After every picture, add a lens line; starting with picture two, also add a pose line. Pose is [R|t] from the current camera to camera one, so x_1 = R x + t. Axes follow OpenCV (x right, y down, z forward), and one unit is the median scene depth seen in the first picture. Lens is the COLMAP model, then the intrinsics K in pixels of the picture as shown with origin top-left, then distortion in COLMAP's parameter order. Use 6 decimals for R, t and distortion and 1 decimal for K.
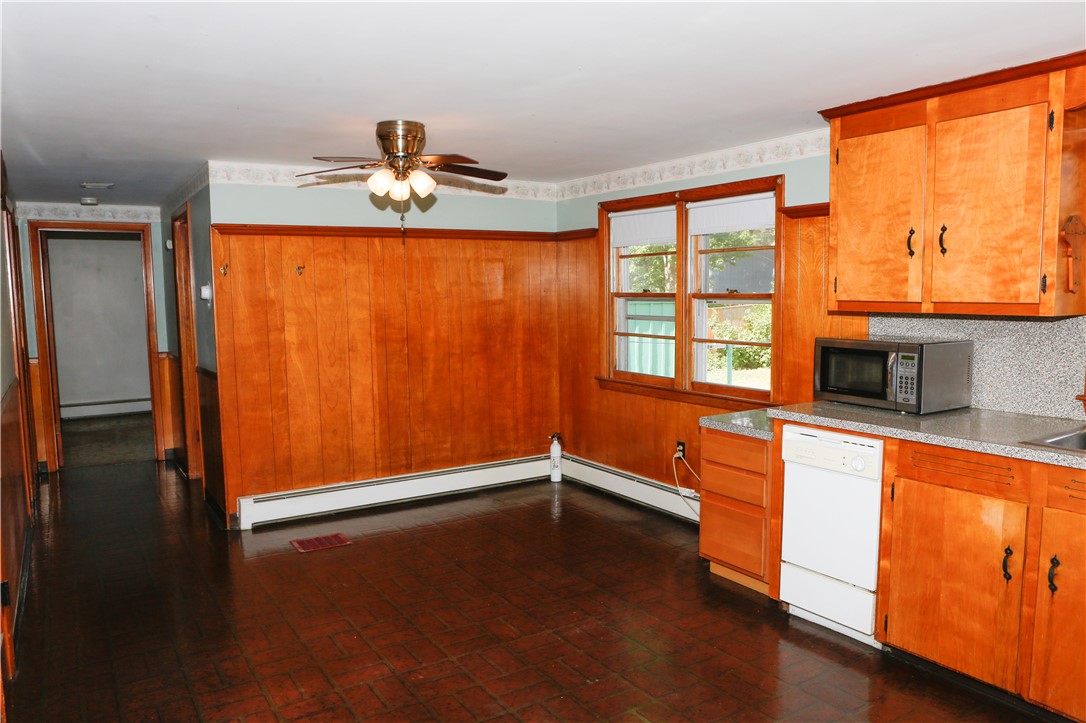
lens RADIAL K [[818.6, 0, 543.0], [0, 818.6, 361.5], [0, 0, 1]] dist [-0.000361, 0.000332]
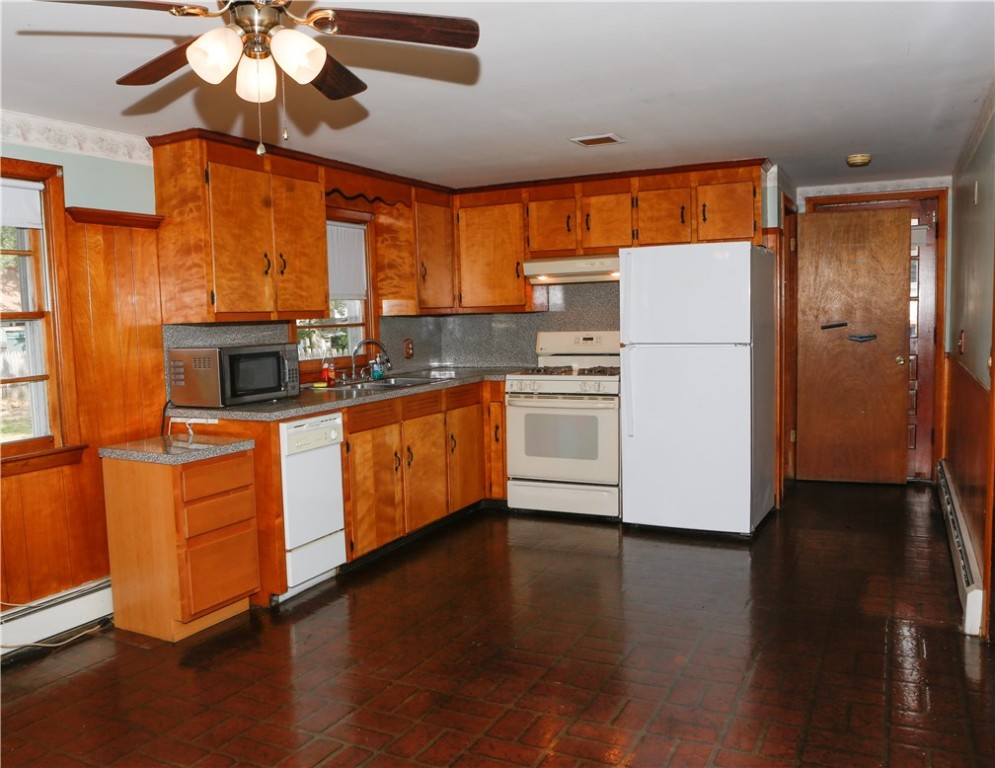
lens RADIAL K [[801.5, 0, 497.5], [0, 801.5, 384.0], [0, 0, 1]] dist [0.000031, -0.000376]
pose [[-0.490165, -0.047980, 0.870308, -0.704917], [0.124117, 0.984467, 0.124177, -0.065118], [-0.862747, 0.168888, -0.476596, 1.162143]]
